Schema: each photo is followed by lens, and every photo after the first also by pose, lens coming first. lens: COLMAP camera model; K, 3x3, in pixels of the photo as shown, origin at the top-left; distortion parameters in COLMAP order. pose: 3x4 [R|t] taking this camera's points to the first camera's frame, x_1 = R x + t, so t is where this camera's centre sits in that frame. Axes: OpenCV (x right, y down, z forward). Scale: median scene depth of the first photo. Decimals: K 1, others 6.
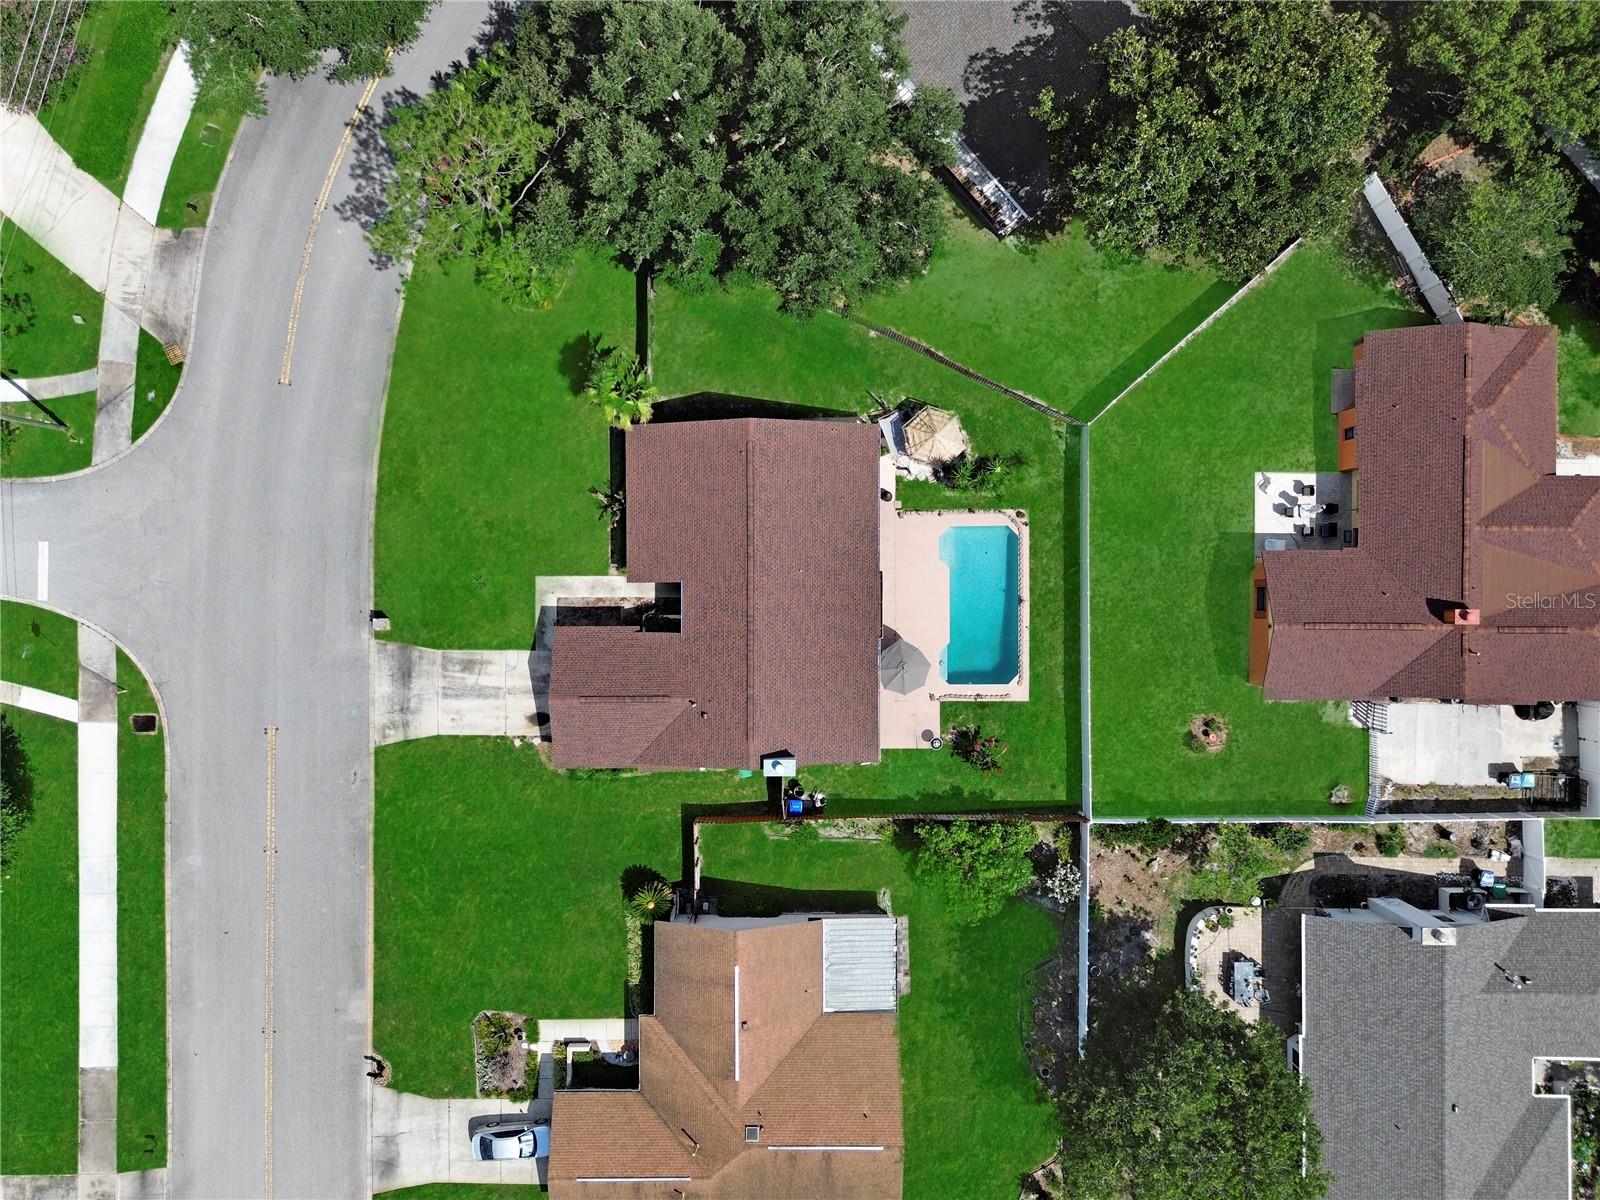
lens RADIAL K [[1139.4, 0, 802.6], [0, 1139.4, 591.0], [0, 0, 1]] dist [0.062263, -0.053314]
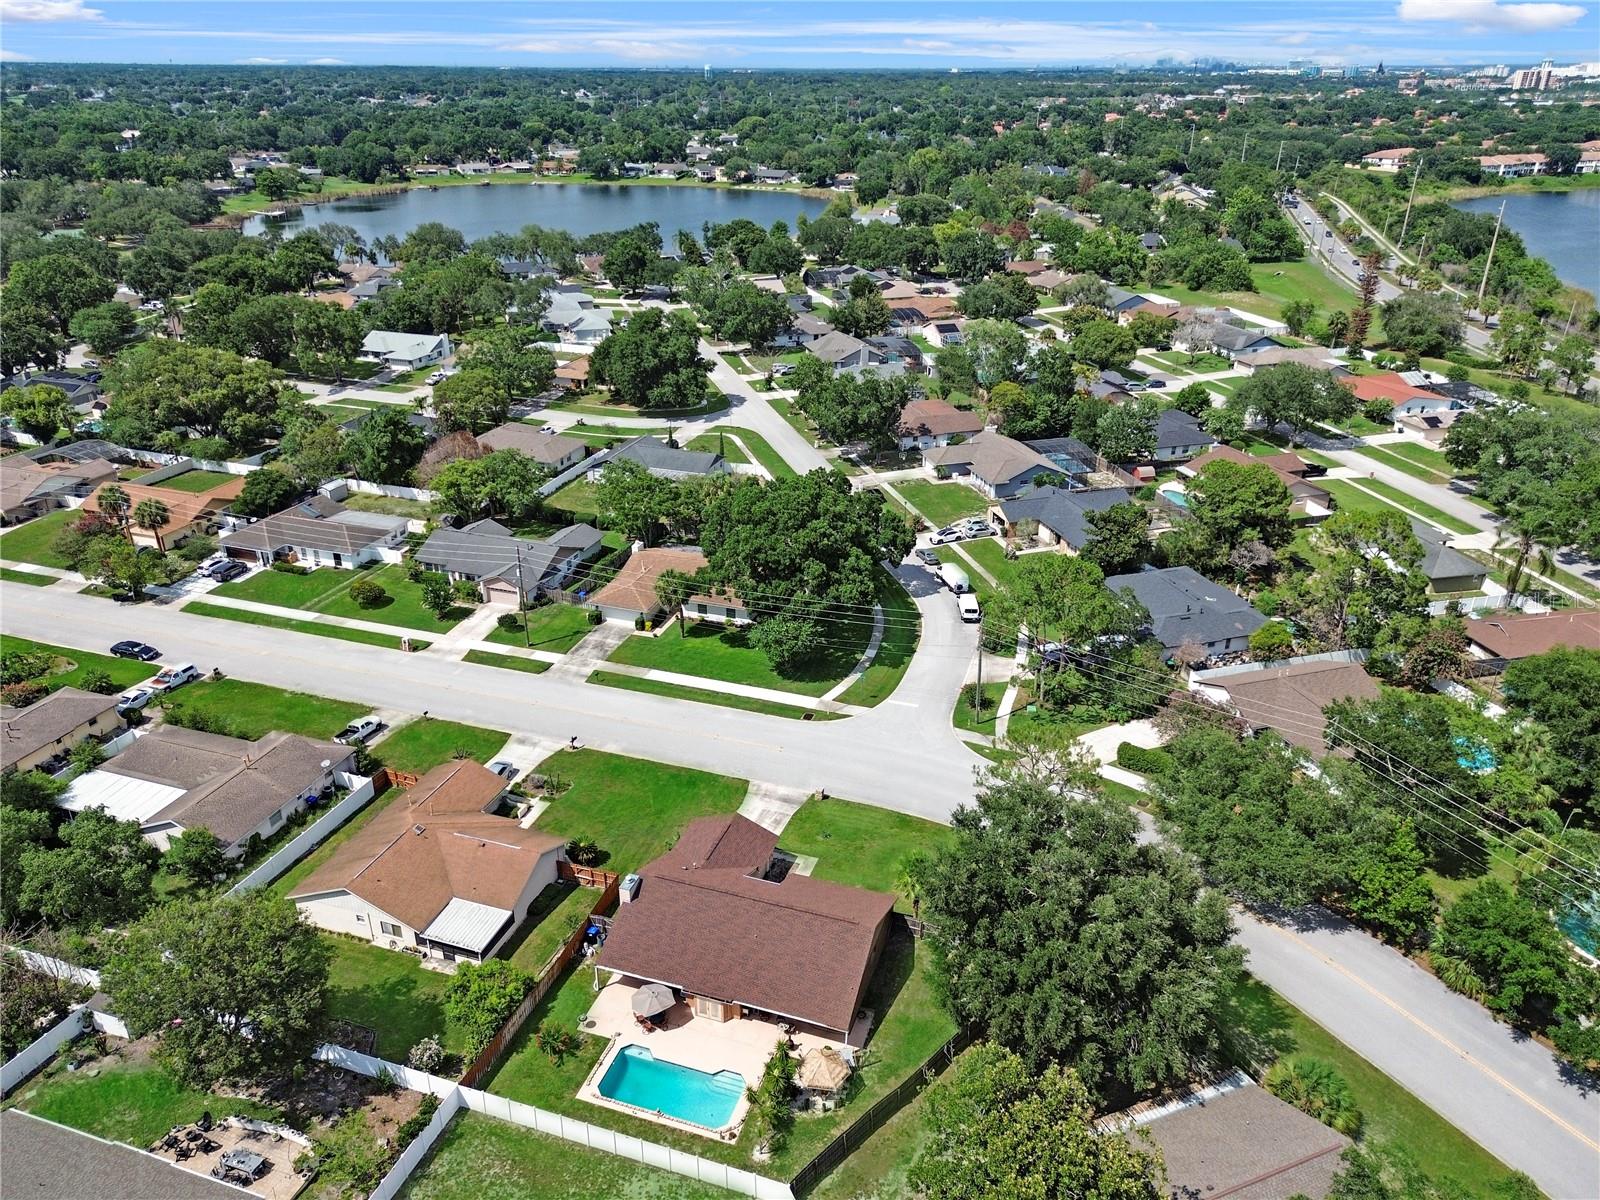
lens RADIAL K [[1114.2, 0, 801.1], [0, 1114.2, 637.7], [0, 0, 1]] dist [0.056538, -0.038048]
pose [[-0.326256, 0.429779, -0.841931, 0.857225], [-0.945189, -0.160785, 0.284194, -0.352948], [-0.013229, 0.888504, 0.458679, 0.089083]]
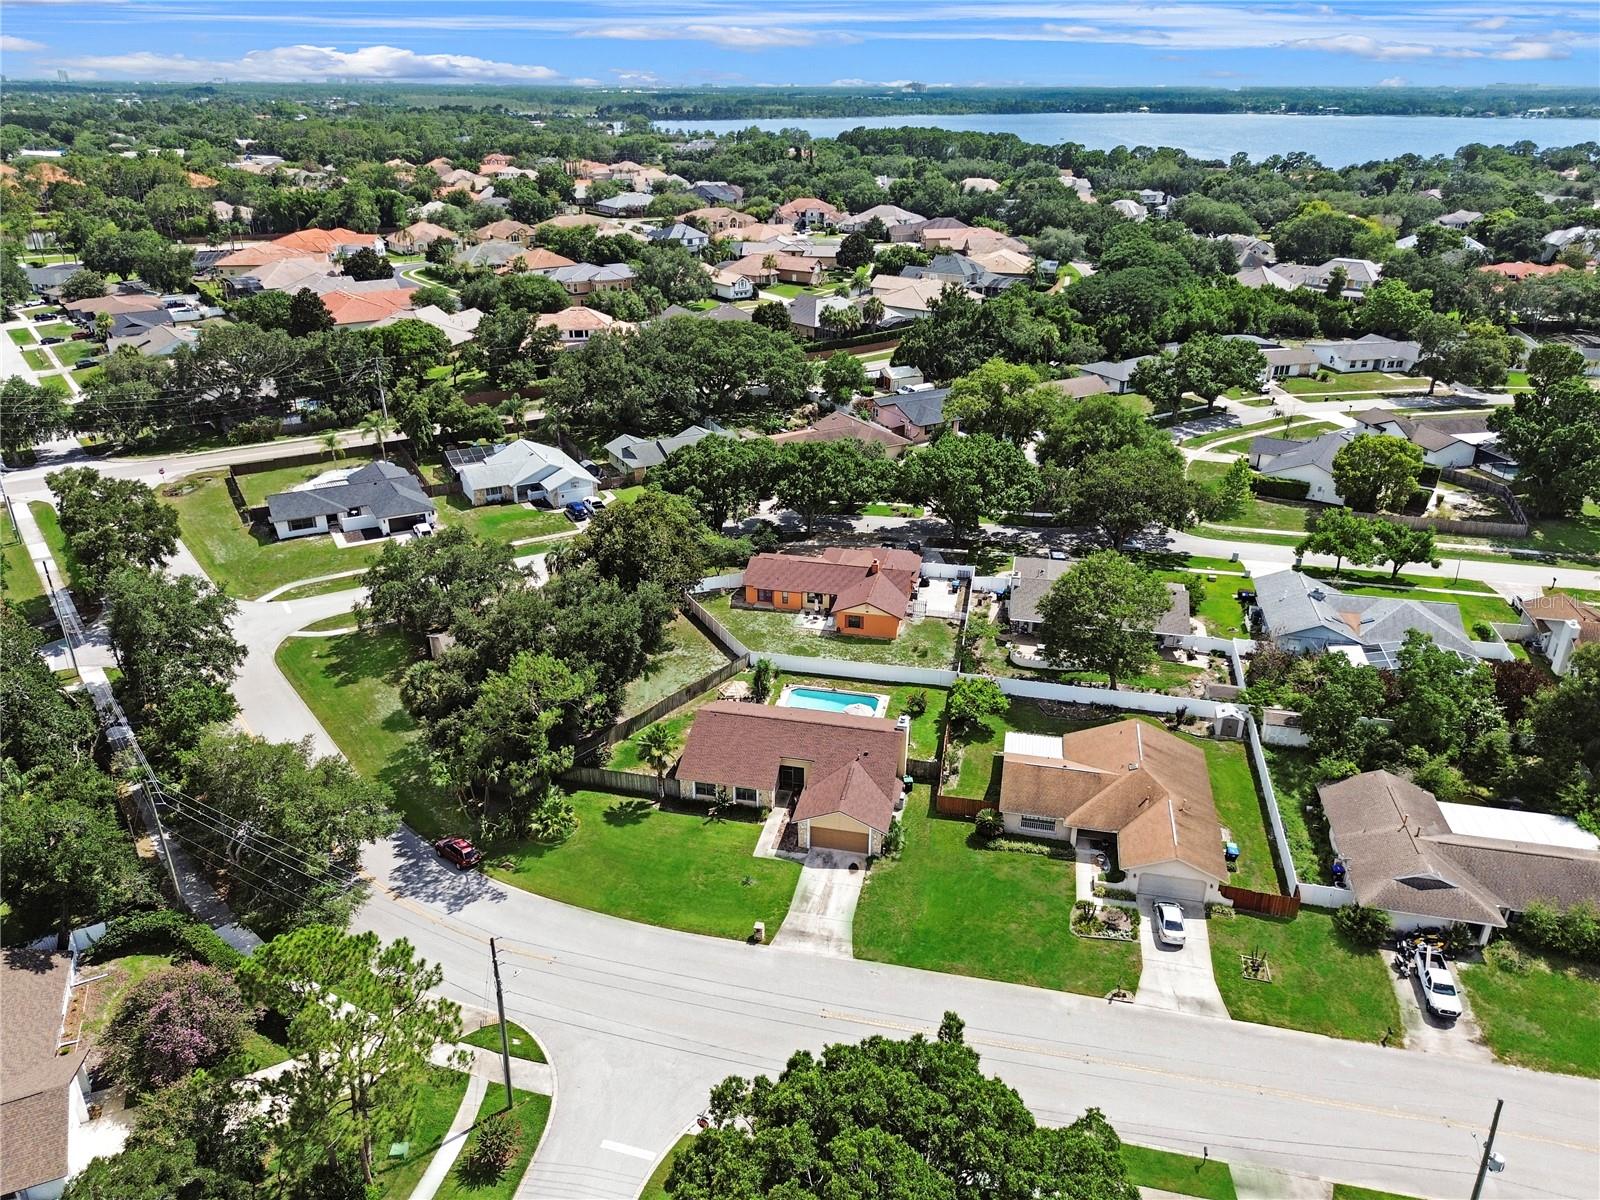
lens RADIAL K [[1139.4, 0, 802.6], [0, 1139.4, 591.0], [0, 0, 1]] dist [0.062263, -0.053314]
pose [[0.212918, -0.392494, 0.894771, -1.346792], [0.977011, 0.075461, -0.199387, 0.301825], [0.010738, 0.916654, 0.399538, 0.137467]]
